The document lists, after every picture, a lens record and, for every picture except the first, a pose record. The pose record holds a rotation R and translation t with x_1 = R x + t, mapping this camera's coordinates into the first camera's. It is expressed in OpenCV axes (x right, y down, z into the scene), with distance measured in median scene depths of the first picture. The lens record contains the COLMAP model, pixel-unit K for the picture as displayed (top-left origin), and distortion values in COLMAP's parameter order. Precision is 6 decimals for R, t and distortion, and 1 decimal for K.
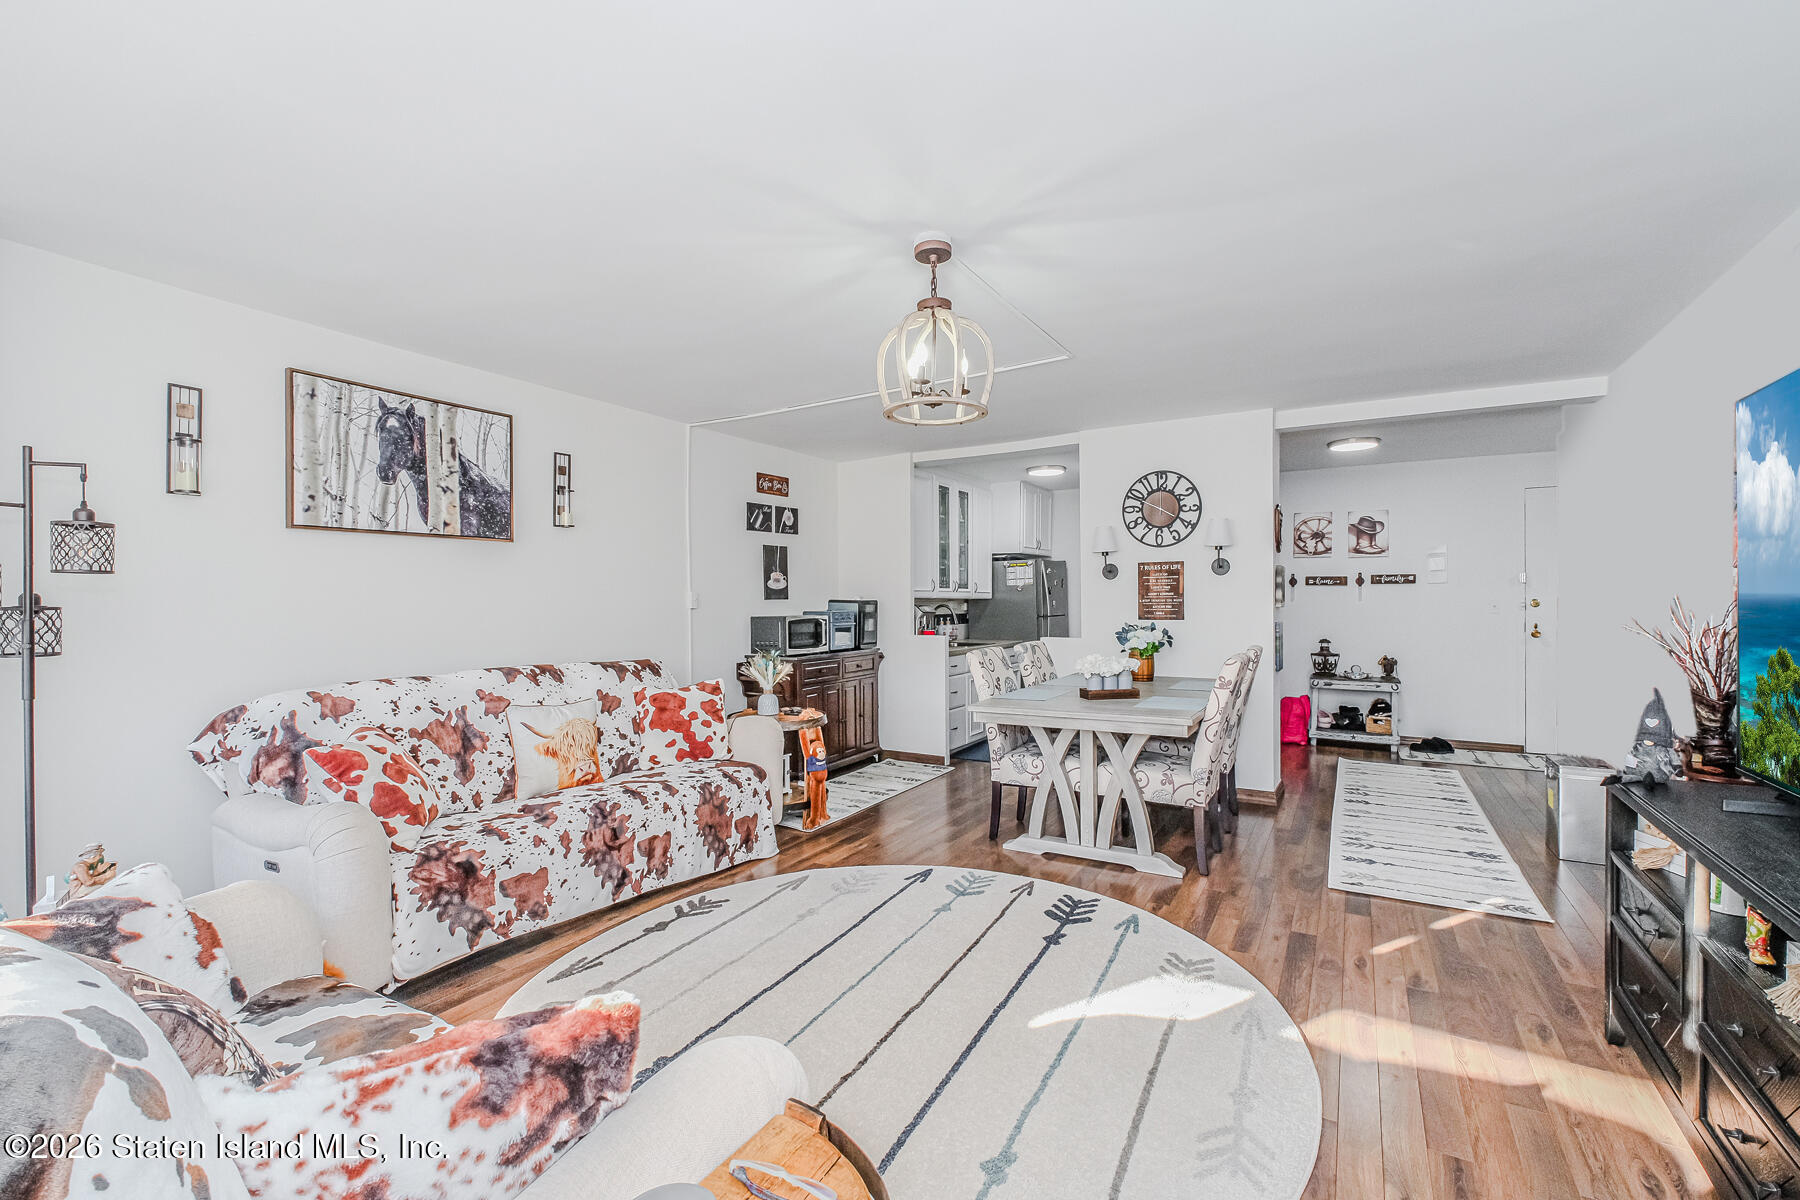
lens RADIAL K [[766.3, 0, 918.7], [0, 766.3, 571.1], [0, 0, 1]] dist [0.000399, -0.000932]
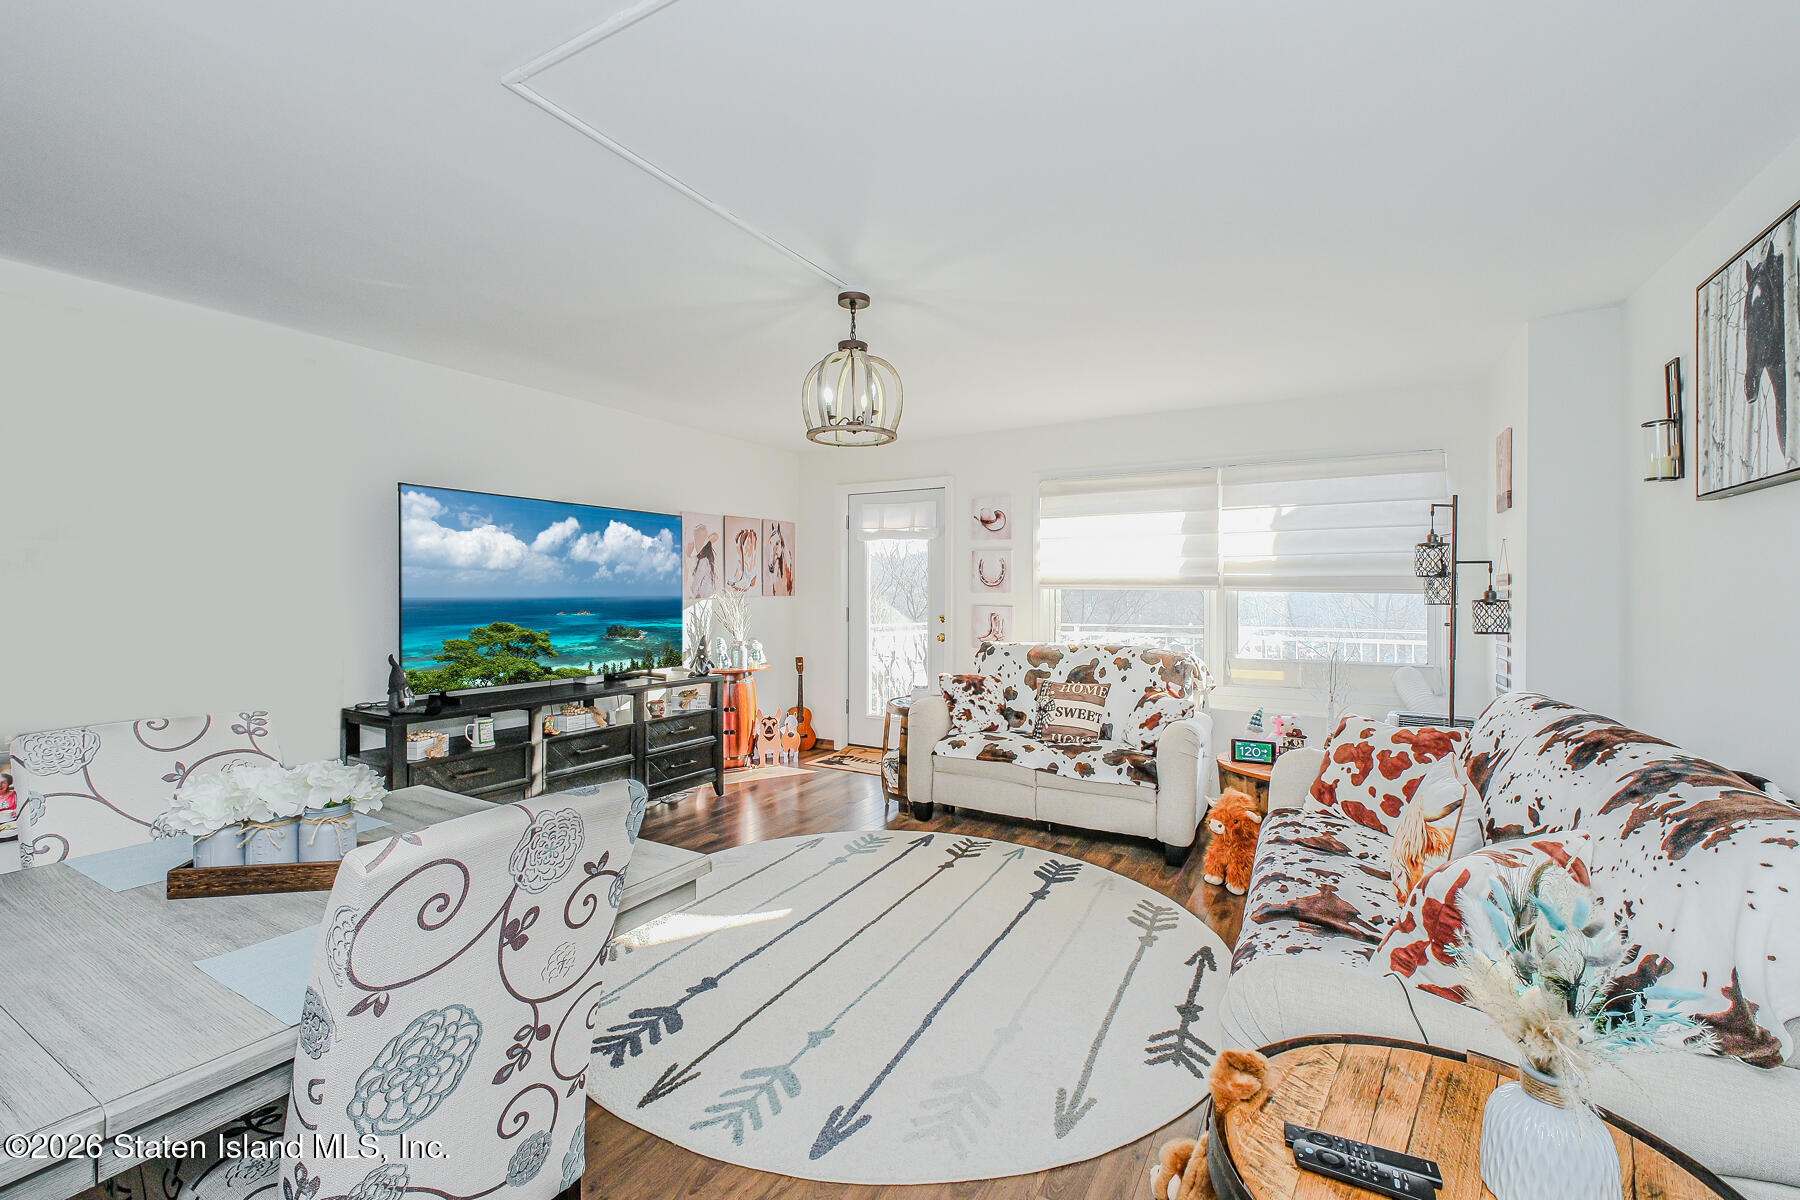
lens RADIAL K [[766.3, 0, 889.0], [0, 766.3, 594.7], [0, 0, 1]] dist [0.000399, -0.000932]
pose [[-0.999671, 0.001689, 0.025586, -0.031619], [0.000738, 0.999310, -0.037134, 0.036811], [-0.025631, -0.037103, -0.998983, 1.058963]]
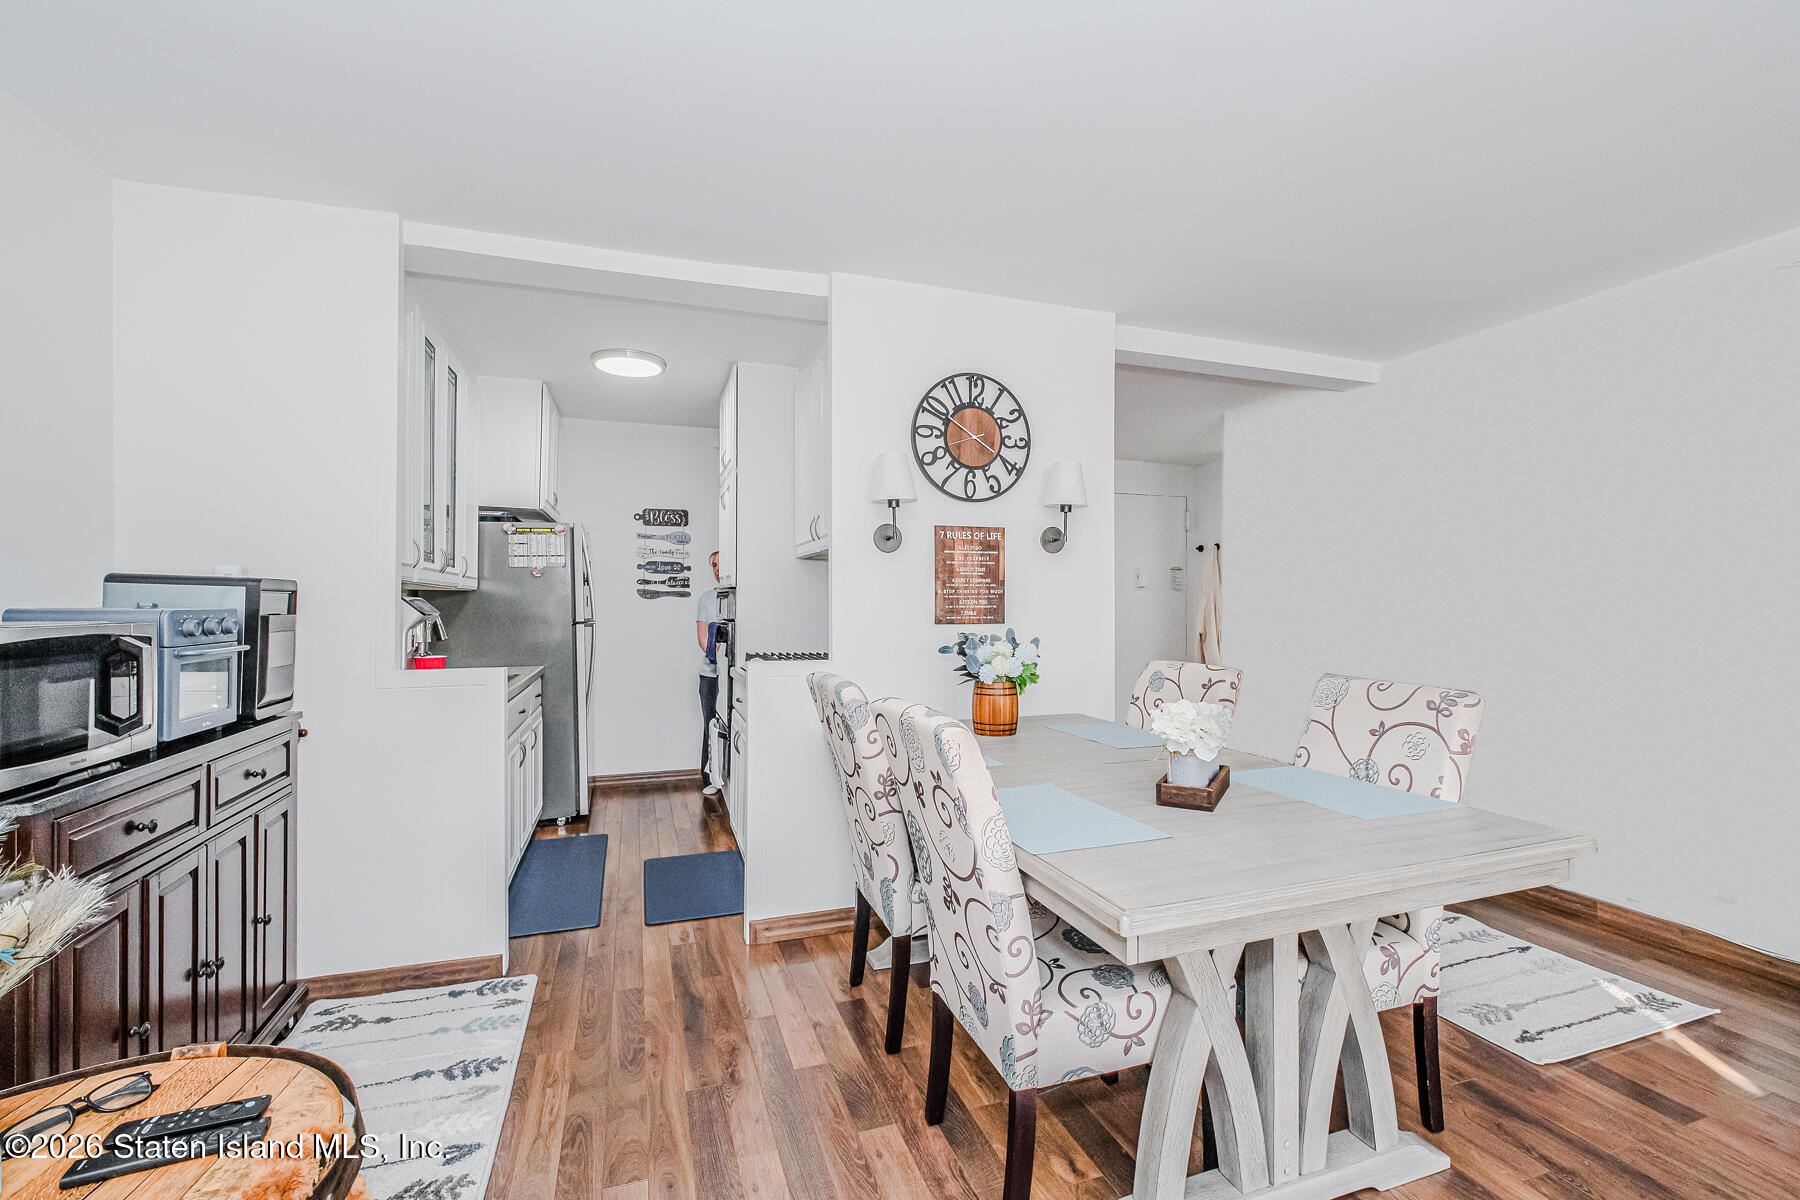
lens RADIAL K [[766.3, 0, 908.8], [0, 766.3, 591.2], [0, 0, 1]] dist [0.000399, -0.000932]
pose [[0.658446, 0.024062, 0.752243, -0.162454], [-0.034331, 0.999409, -0.001918, 0.041103], [-0.751844, -0.024562, 0.658883, 0.645544]]
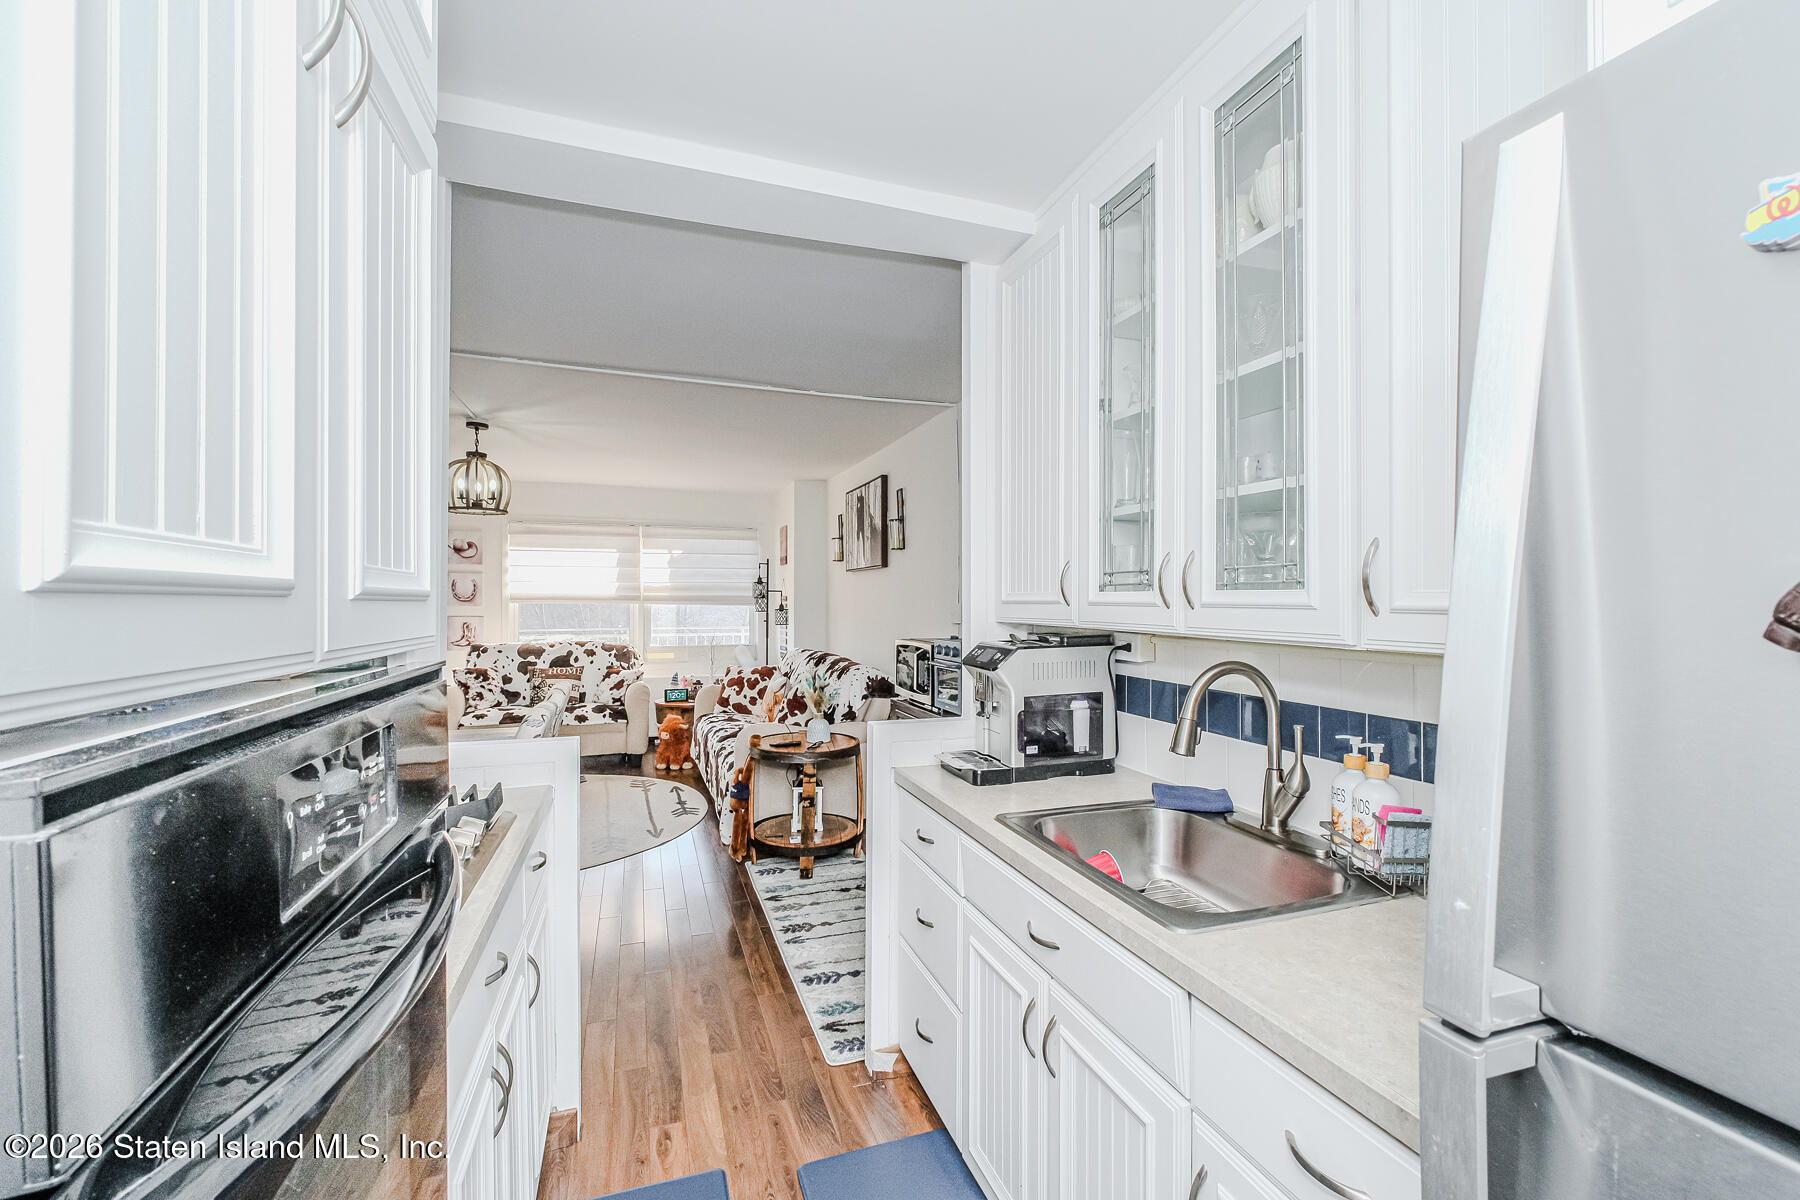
lens RADIAL K [[766.3, 0, 913.4], [0, 766.3, 595.6], [0, 0, 1]] dist [0.000399, -0.000932]
pose [[-0.655097, 0.003549, -0.755536, 0.355038], [0.034445, 0.999090, -0.025173, 0.037033], [0.754759, -0.042516, -0.654623, 1.474475]]
